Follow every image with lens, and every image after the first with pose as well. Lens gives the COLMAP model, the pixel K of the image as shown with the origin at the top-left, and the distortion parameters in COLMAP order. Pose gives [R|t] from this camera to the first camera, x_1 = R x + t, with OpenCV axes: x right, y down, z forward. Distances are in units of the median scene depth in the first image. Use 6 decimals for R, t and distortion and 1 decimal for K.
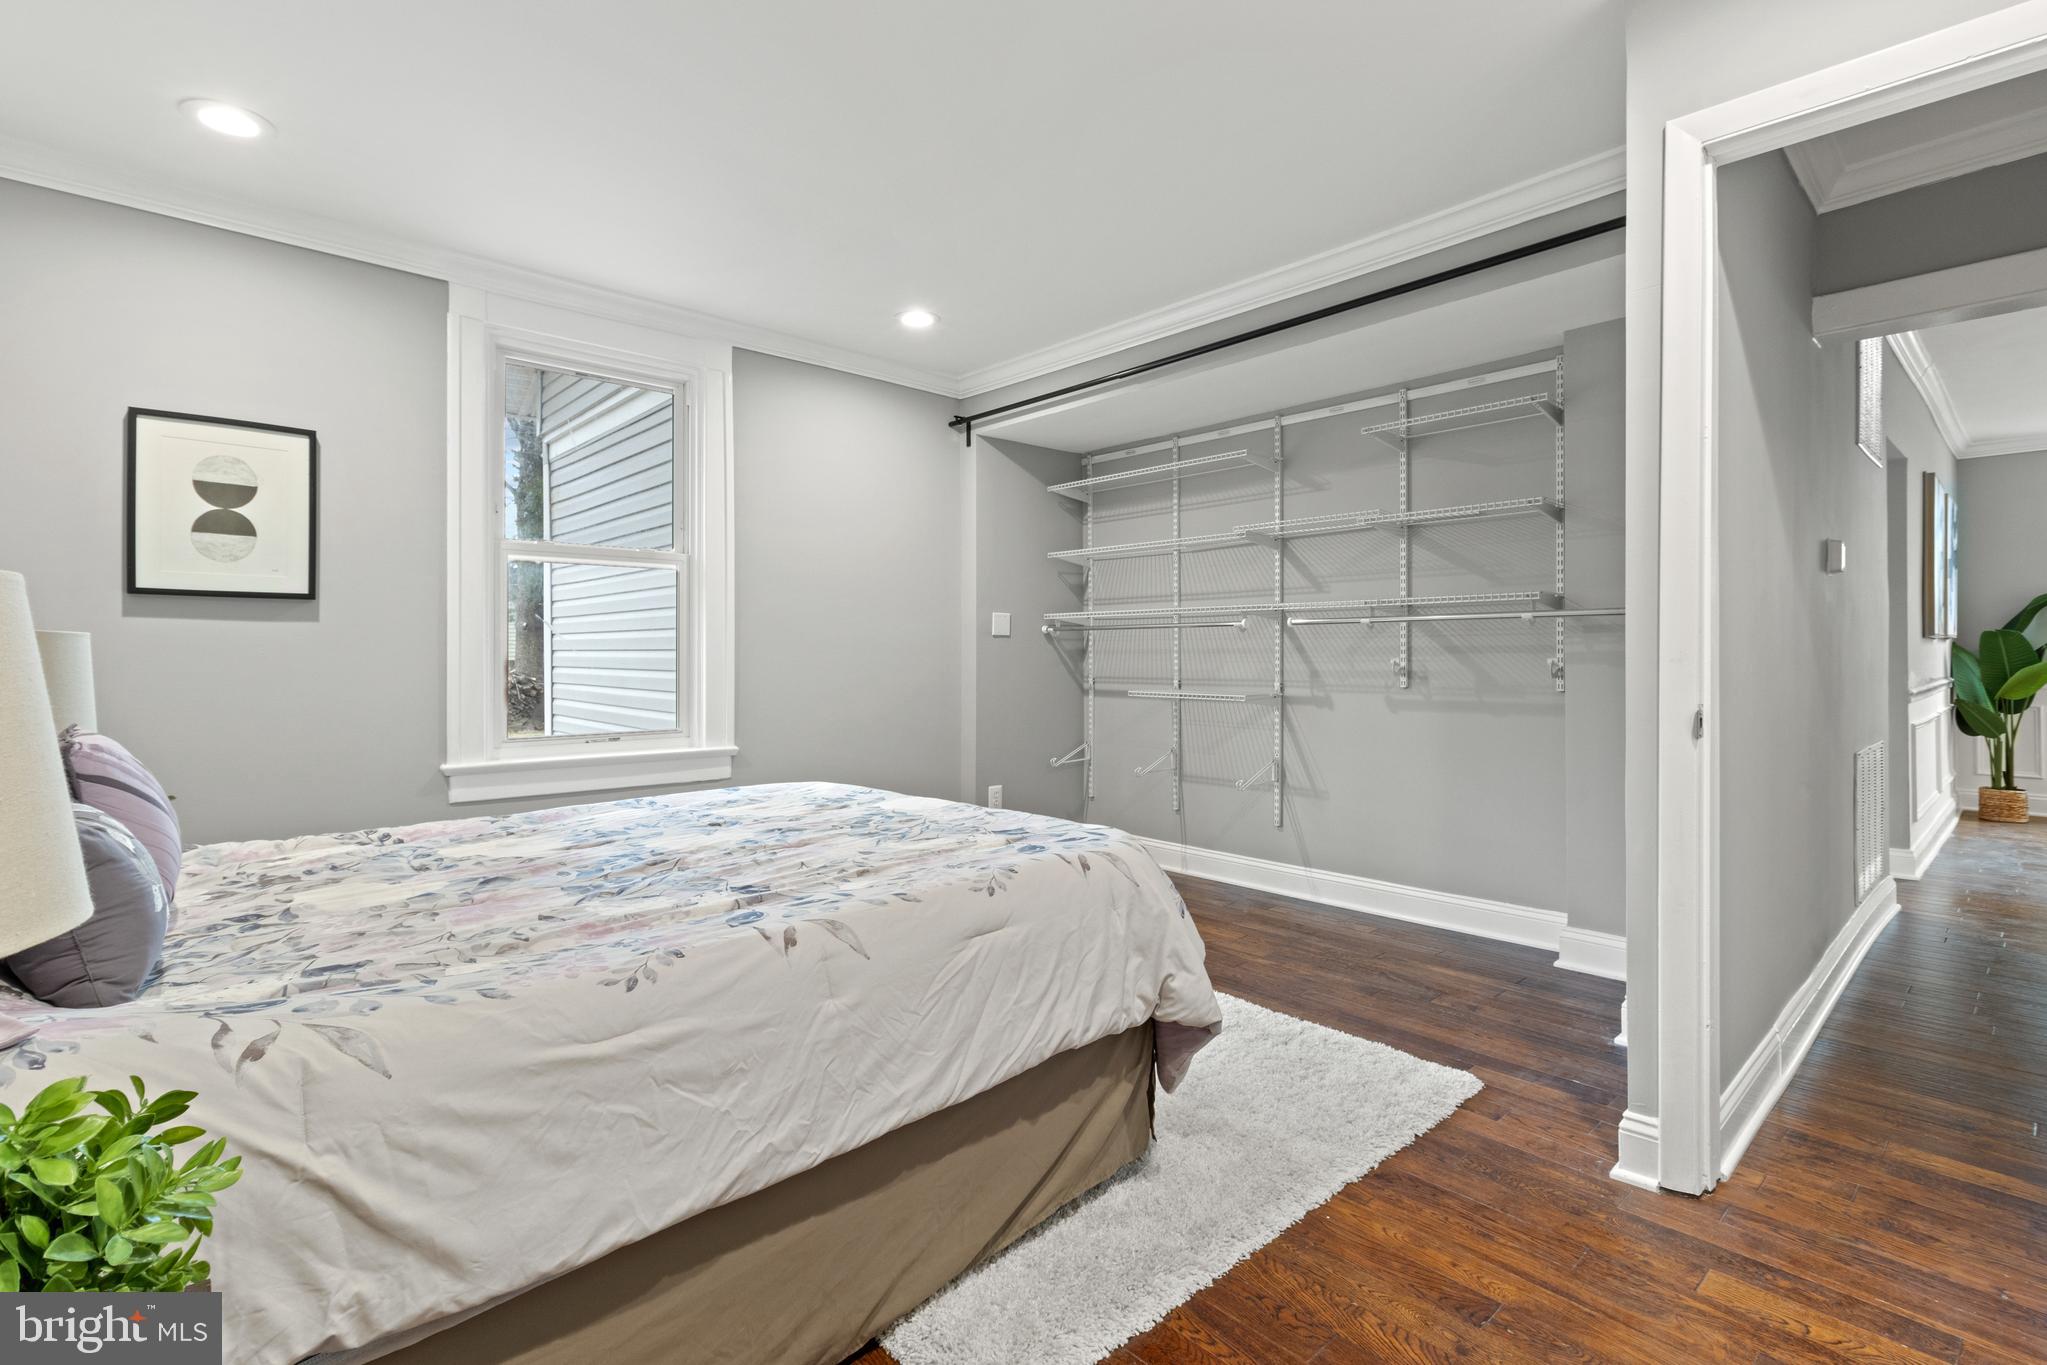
lens RADIAL K [[946.8, 0, 1024.8], [0, 946.8, 670.0], [0, 0, 1]] dist [-0.000295, 0.000358]
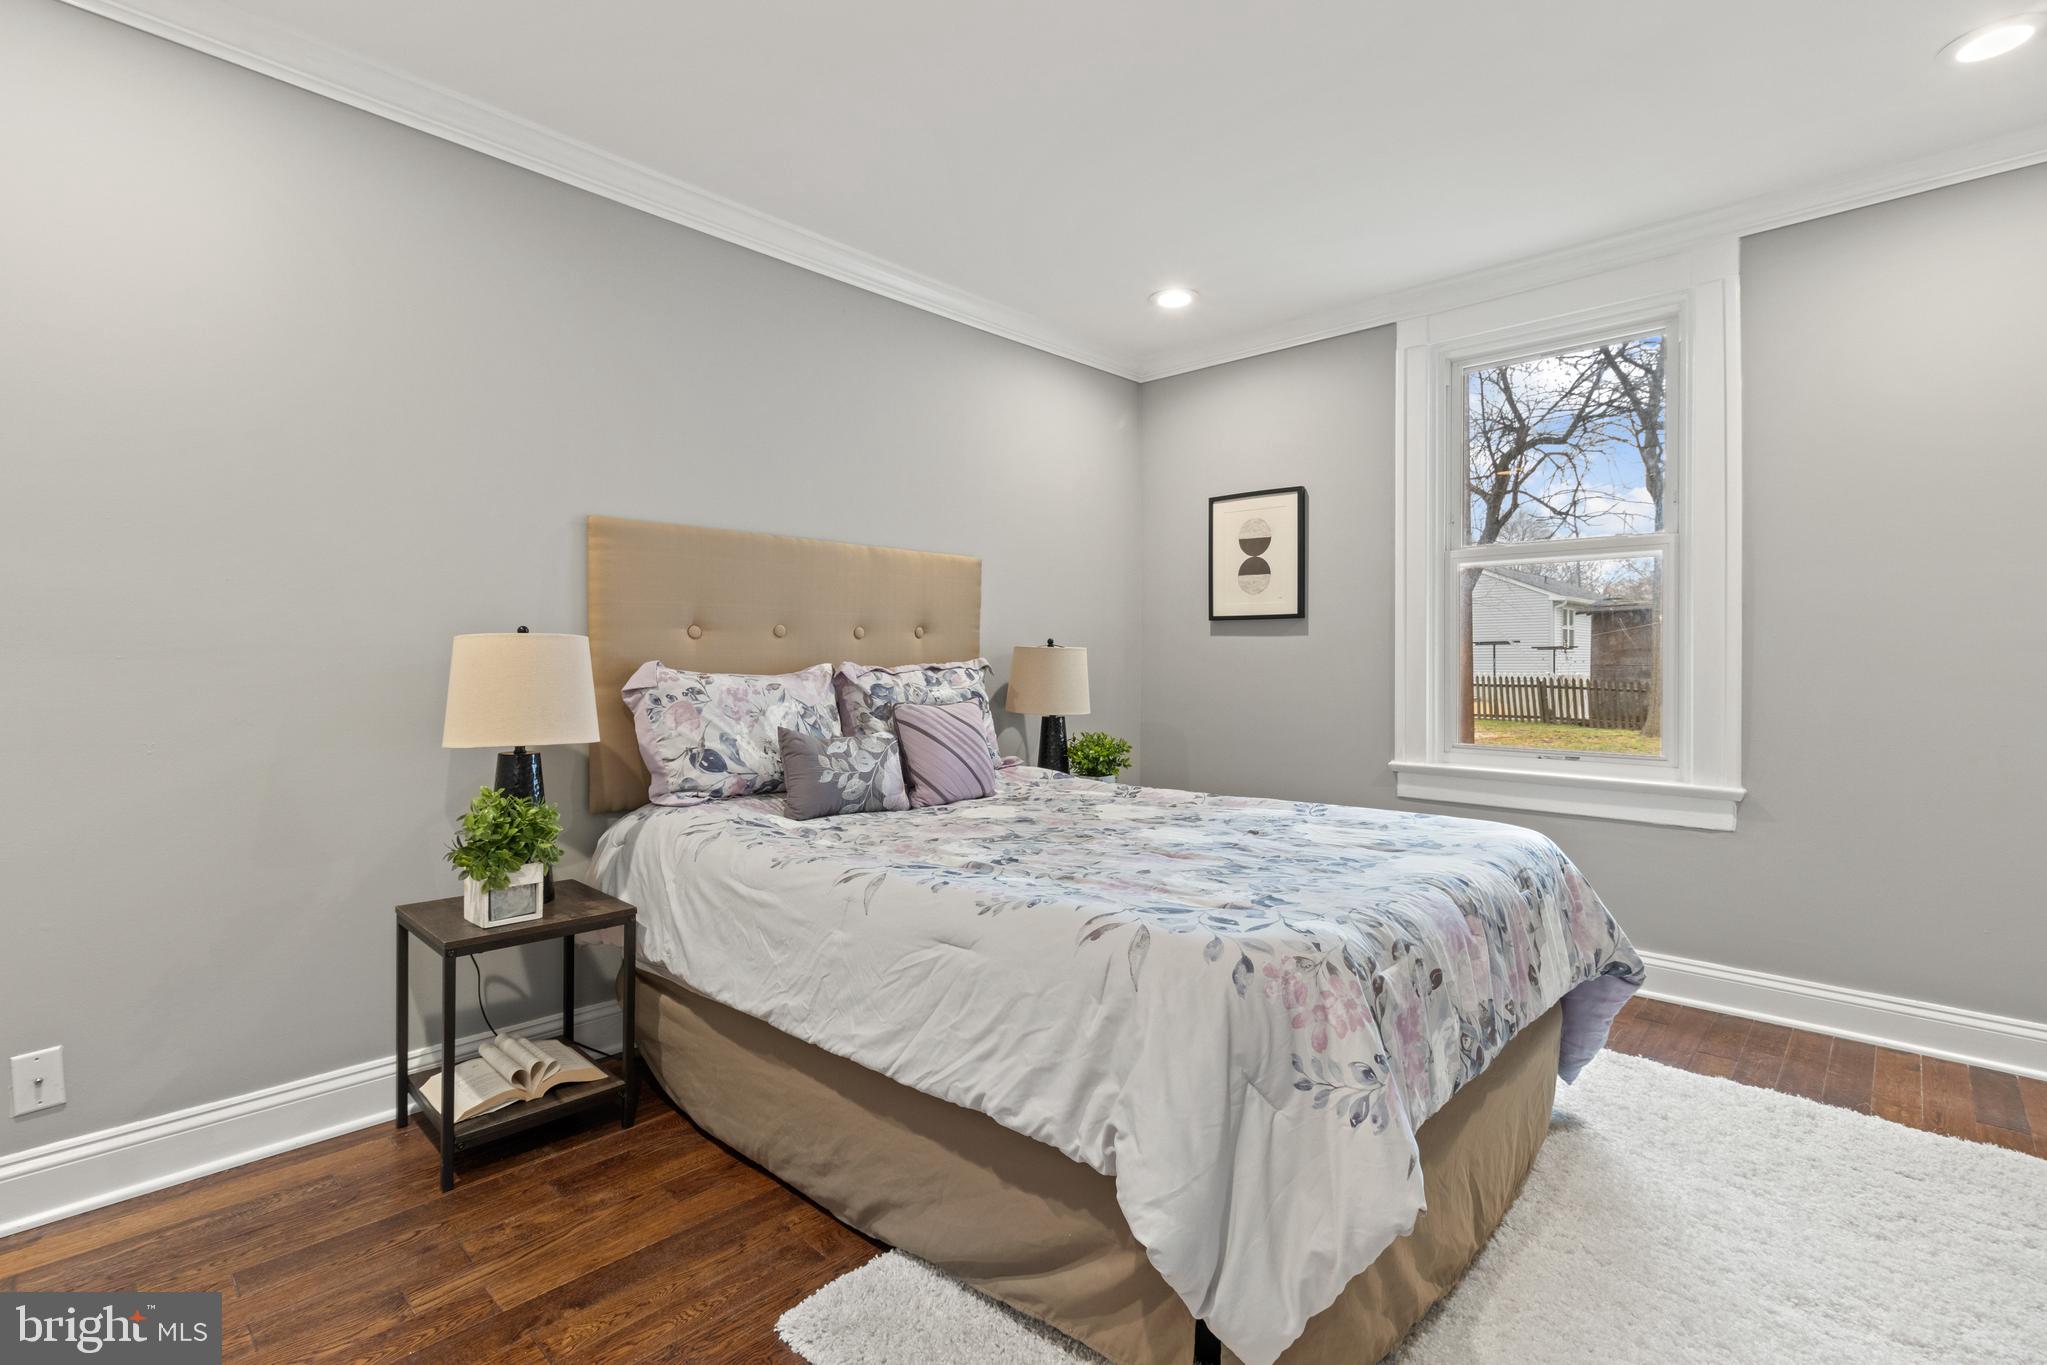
lens RADIAL K [[946.8, 0, 1019.2], [0, 946.8, 677.5], [0, 0, 1]] dist [-0.000295, 0.000358]
pose [[0.077435, 0.019810, -0.996801, 0.536870], [-0.019674, 0.999638, 0.018338, -0.011067], [0.996803, 0.018191, 0.077796, 0.563838]]
